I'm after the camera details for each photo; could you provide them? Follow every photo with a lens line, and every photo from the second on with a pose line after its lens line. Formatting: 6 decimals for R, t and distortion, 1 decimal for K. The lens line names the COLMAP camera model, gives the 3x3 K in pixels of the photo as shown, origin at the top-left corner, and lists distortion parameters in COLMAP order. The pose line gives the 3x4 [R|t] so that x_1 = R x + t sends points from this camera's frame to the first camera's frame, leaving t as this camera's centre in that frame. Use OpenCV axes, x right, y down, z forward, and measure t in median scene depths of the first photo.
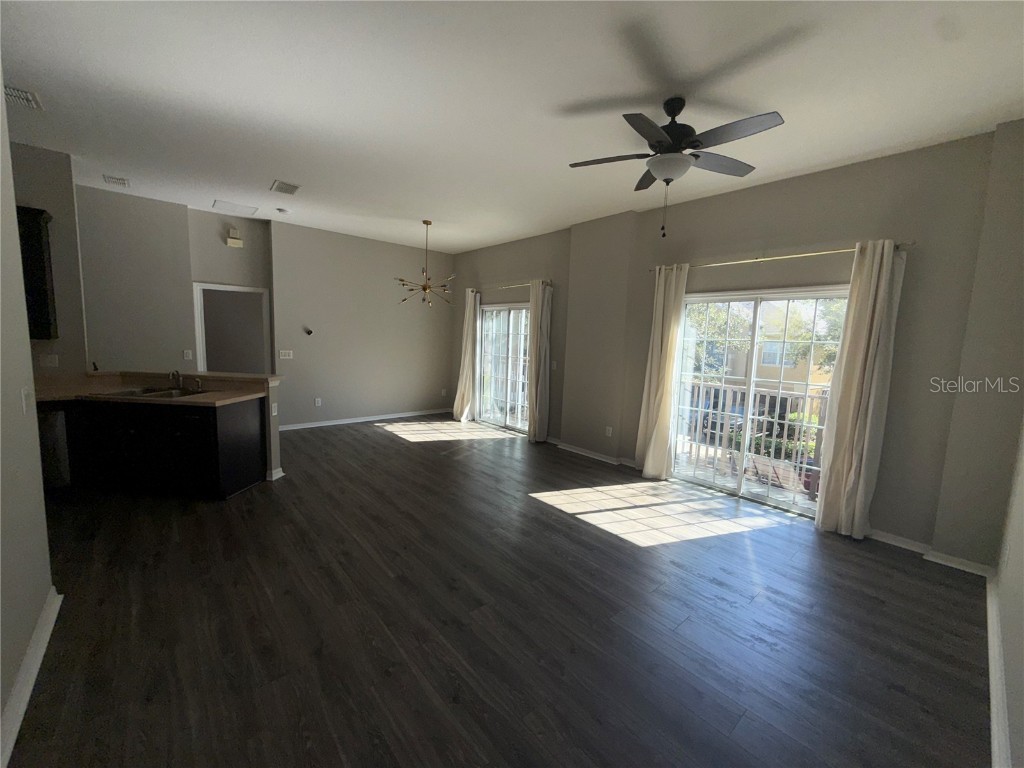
lens RADIAL K [[407.7, 0, 512.0], [0, 407.7, 384.0], [0, 0, 1]] dist [-0.000800, -0.000023]
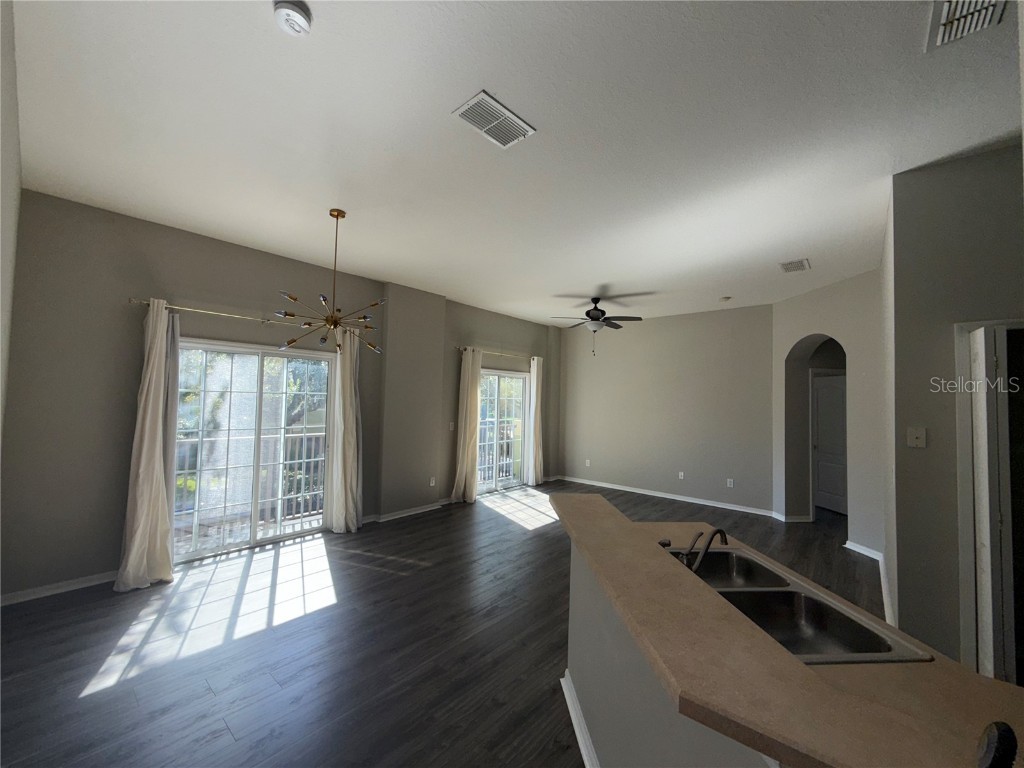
lens RADIAL K [[407.7, 0, 512.0], [0, 407.7, 384.0], [0, 0, 1]] dist [-0.000800, -0.000023]
pose [[-0.149561, -0.002702, 0.988749, -1.081842], [0.084773, 0.996279, 0.015546, -0.177997], [-0.985112, 0.086144, -0.148775, 1.117595]]
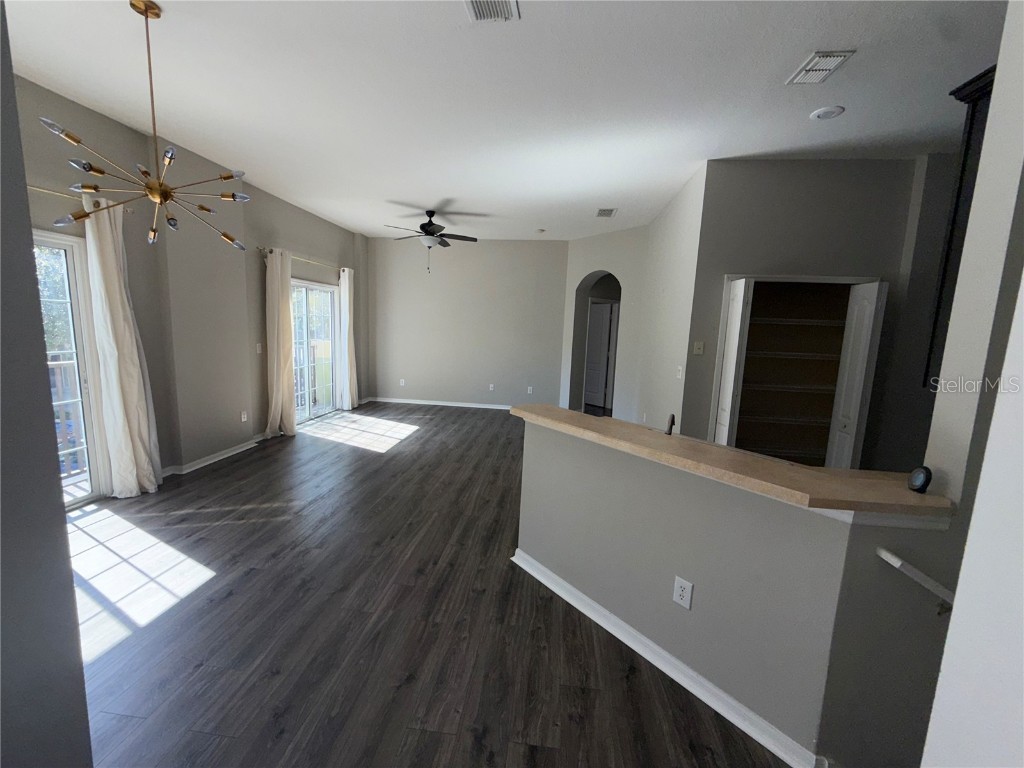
lens RADIAL K [[407.7, 0, 512.0], [0, 407.7, 384.0], [0, 0, 1]] dist [-0.000800, -0.000023]
pose [[-0.676813, -0.164430, 0.717556, -0.973000], [0.021065, 0.970010, 0.242149, -0.193452], [-0.735854, 0.179005, -0.653052, 1.373755]]
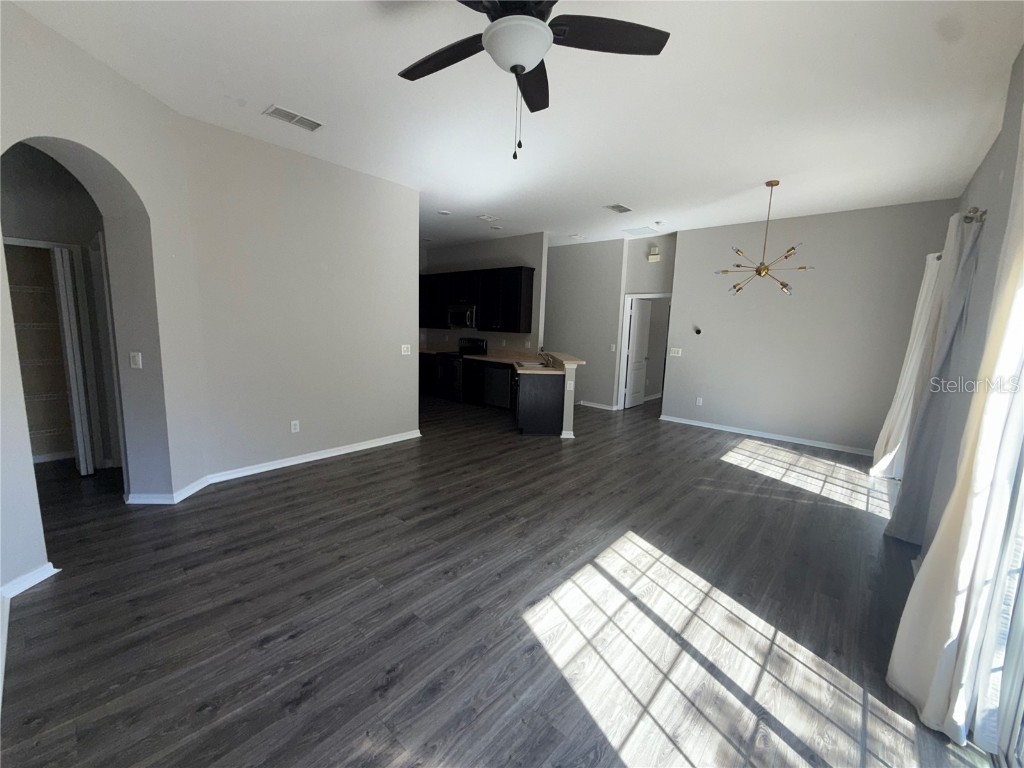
lens RADIAL K [[413.4, 0, 512.0], [0, 413.4, 384.0], [0, 0, 1]] dist [0.014698, 0.000045]
pose [[0.139652, 0.109672, -0.984108, 0.688047], [-0.143826, 0.985554, 0.089423, -0.035372], [0.979700, 0.129052, 0.153408, 0.590677]]
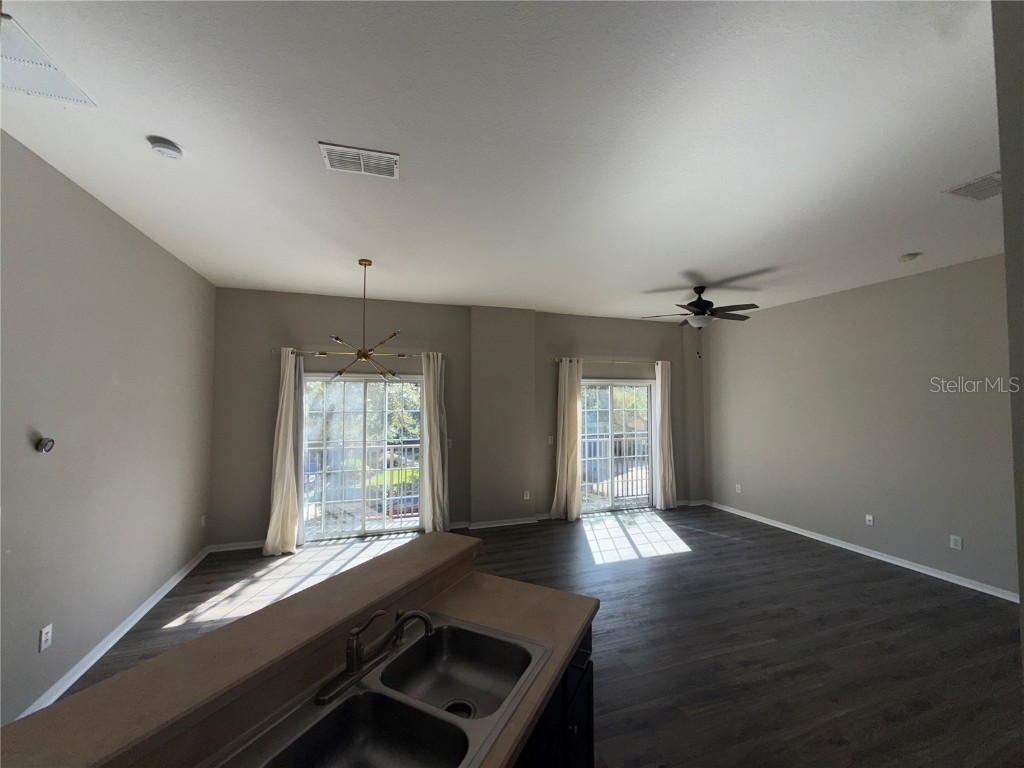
lens RADIAL K [[407.7, 0, 512.0], [0, 407.7, 384.0], [0, 0, 1]] dist [-0.000800, -0.000023]
pose [[0.371044, -0.000012, 0.928615, -0.986393], [0.118229, 0.991863, -0.047228, -0.166785], [-0.921058, 0.127313, 0.368026, 0.704186]]
